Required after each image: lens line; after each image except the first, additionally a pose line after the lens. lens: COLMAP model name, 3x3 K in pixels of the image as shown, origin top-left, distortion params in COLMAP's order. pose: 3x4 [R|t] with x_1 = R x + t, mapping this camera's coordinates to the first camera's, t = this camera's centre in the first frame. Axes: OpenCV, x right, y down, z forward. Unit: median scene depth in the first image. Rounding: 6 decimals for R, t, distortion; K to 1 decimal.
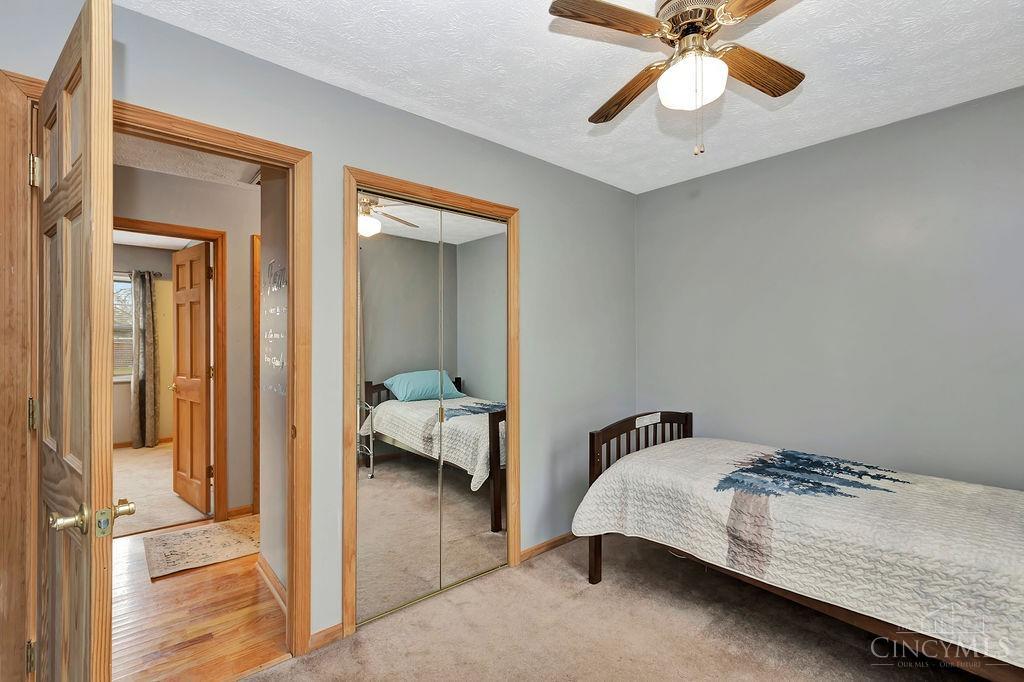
lens RADIAL K [[462.6, 0, 507.3], [0, 462.6, 342.7], [0, 0, 1]] dist [0.004221, 0.000482]
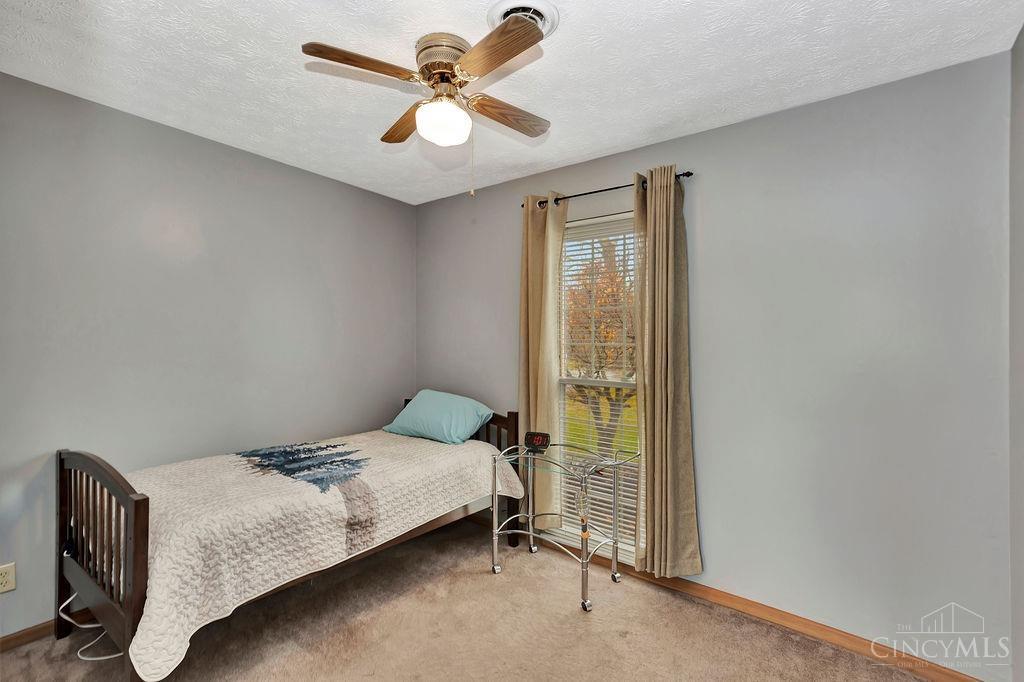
lens RADIAL K [[462.6, 0, 511.4], [0, 462.6, 342.0], [0, 0, 1]] dist [0.004221, 0.000482]
pose [[-0.217267, -0.000787, 0.976112, -0.496875], [-0.003419, 0.999994, 0.000045, -0.003525], [-0.976106, -0.003327, -0.217268, 0.685871]]
